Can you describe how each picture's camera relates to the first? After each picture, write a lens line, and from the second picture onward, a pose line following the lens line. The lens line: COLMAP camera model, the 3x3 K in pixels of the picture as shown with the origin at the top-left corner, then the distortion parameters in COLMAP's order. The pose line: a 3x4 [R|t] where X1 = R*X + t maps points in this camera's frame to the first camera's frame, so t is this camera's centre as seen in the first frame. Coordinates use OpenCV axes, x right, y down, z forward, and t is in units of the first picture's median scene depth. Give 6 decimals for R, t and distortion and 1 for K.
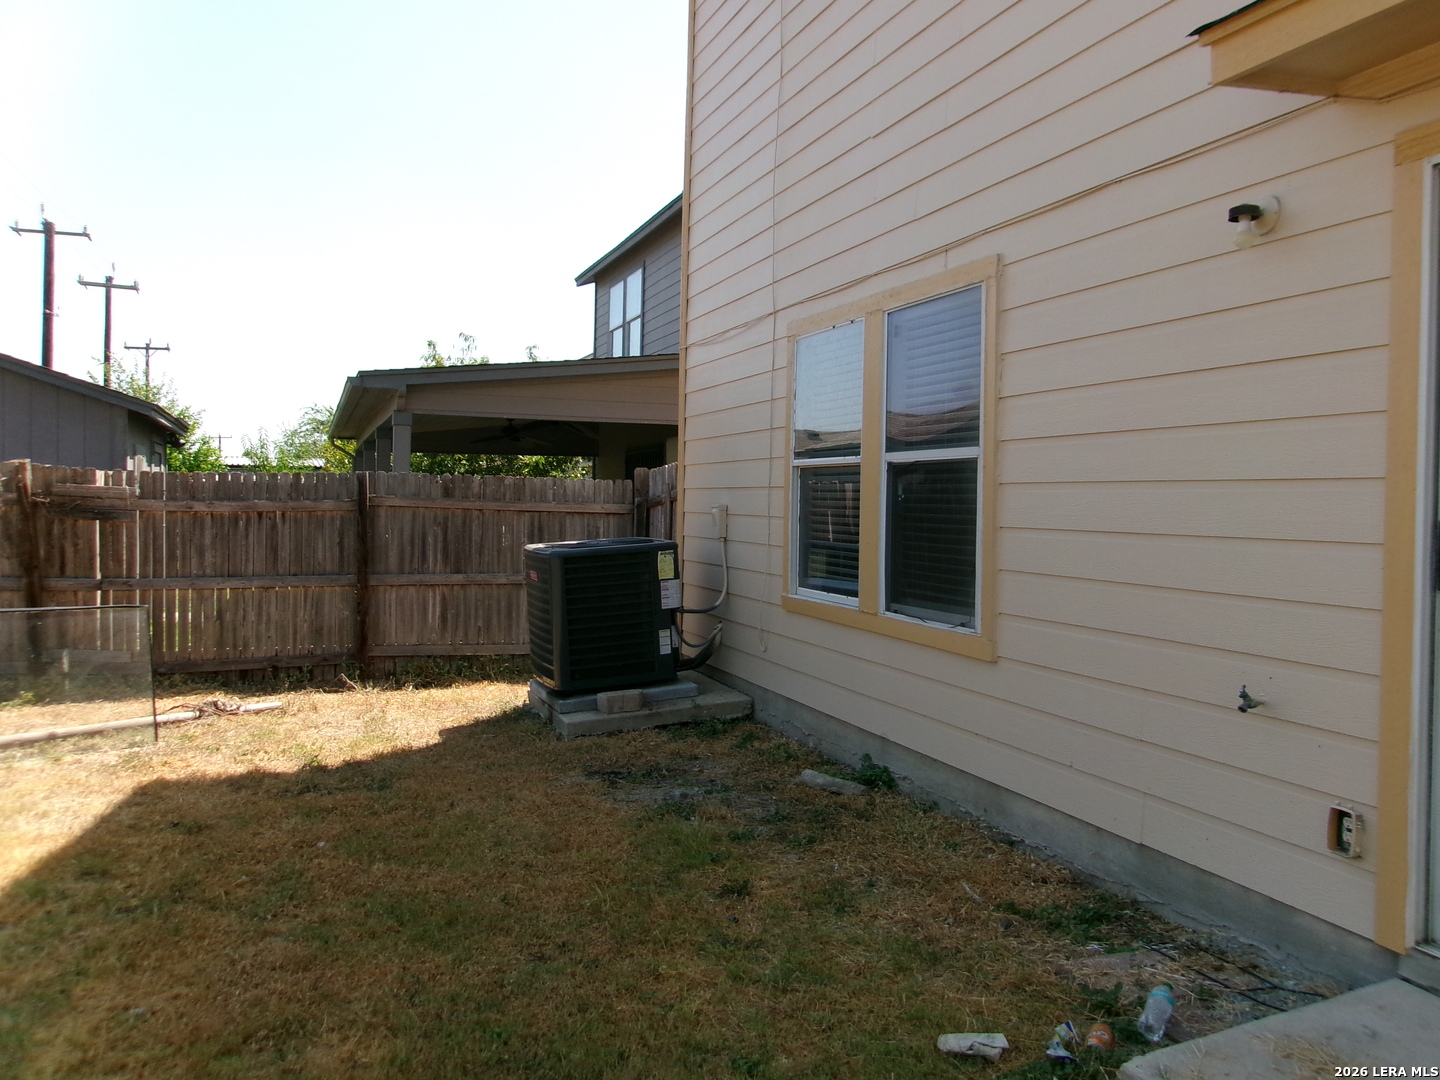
lens RADIAL K [[1113.6, 0, 722.0], [0, 1113.6, 514.6], [0, 0, 1]] dist [-0.023835, 0.052545]
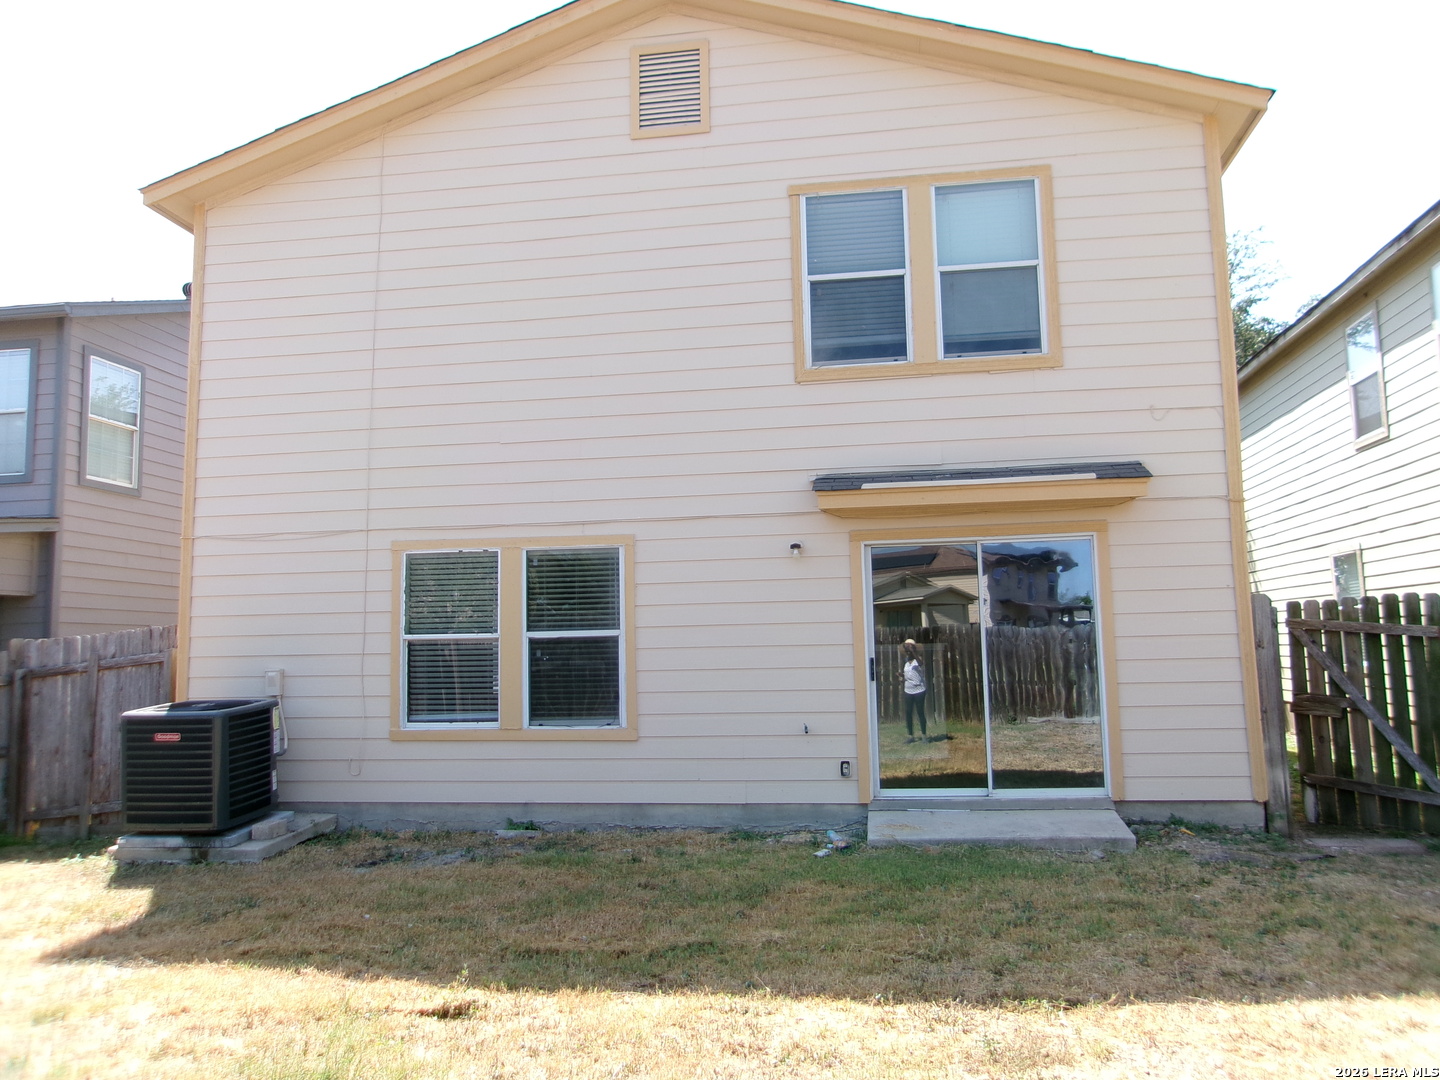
lens RADIAL K [[1113.6, 0, 722.0], [0, 1113.6, 514.6], [0, 0, 1]] dist [-0.023835, 0.052545]
pose [[0.548578, 0.069433, 0.833211, -1.348788], [0.040526, 0.993166, -0.109444, -0.043045], [-0.835117, 0.093805, 0.542015, -0.230654]]
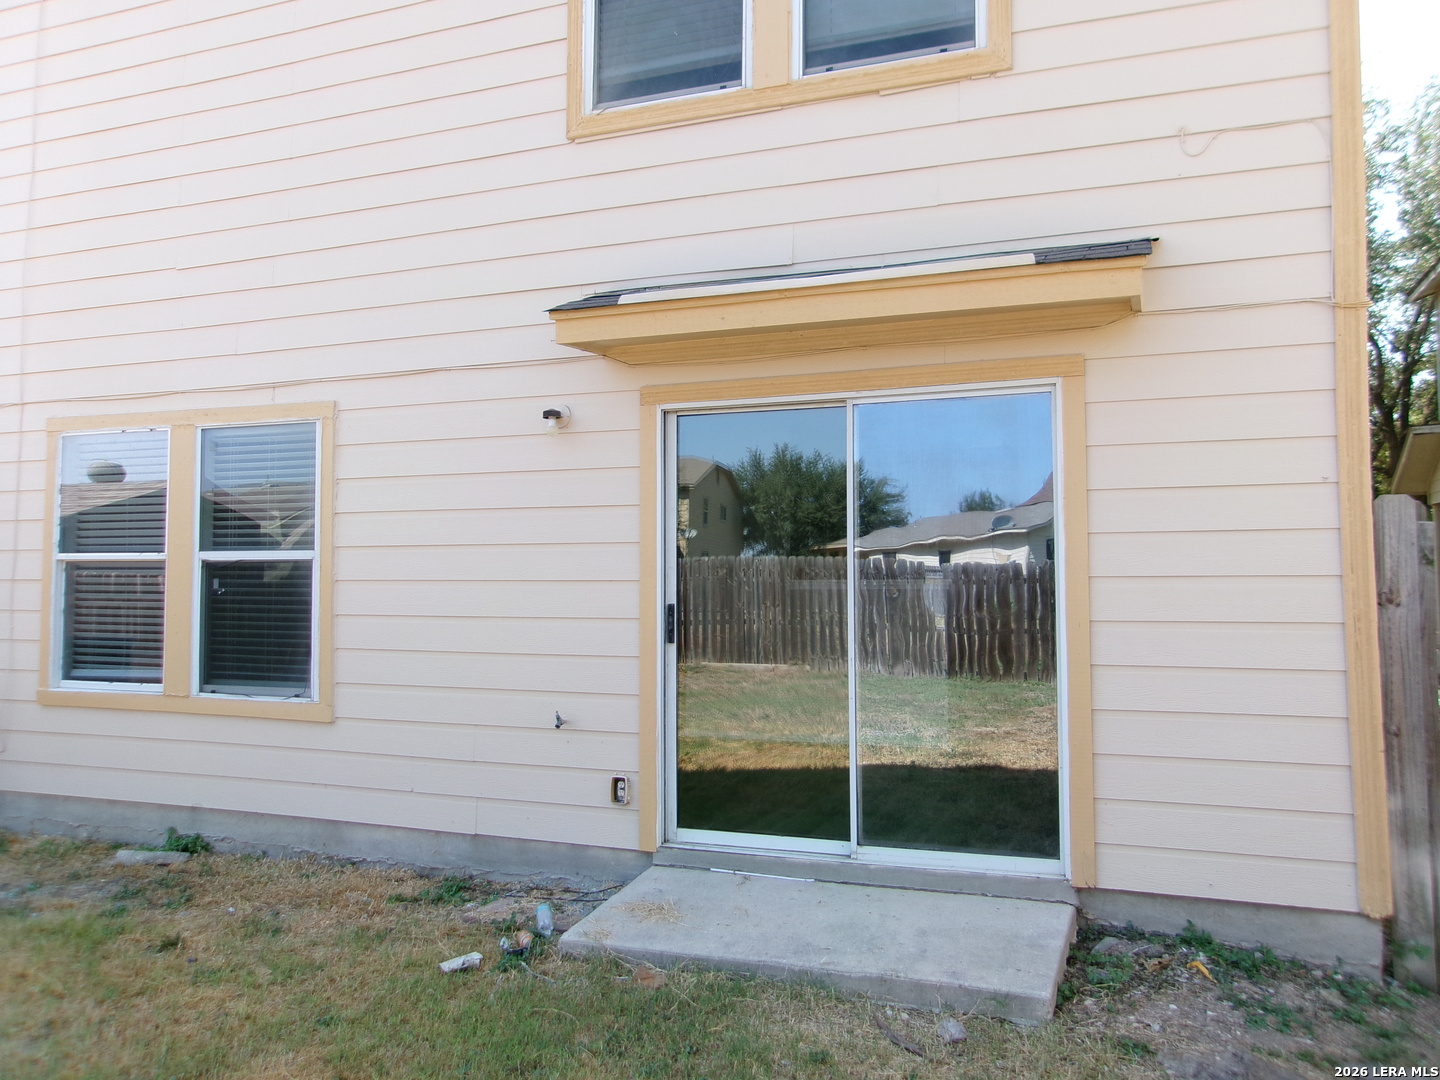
lens RADIAL K [[1168.9, 0, 673.8], [0, 1168.9, 502.9], [0, 0, 1]] dist [0.005995, 0.010806]
pose [[0.703955, 0.024241, 0.709830, -0.431784], [0.023506, 0.998075, -0.057396, -0.030813], [-0.709855, 0.057089, 0.702030, -0.218572]]
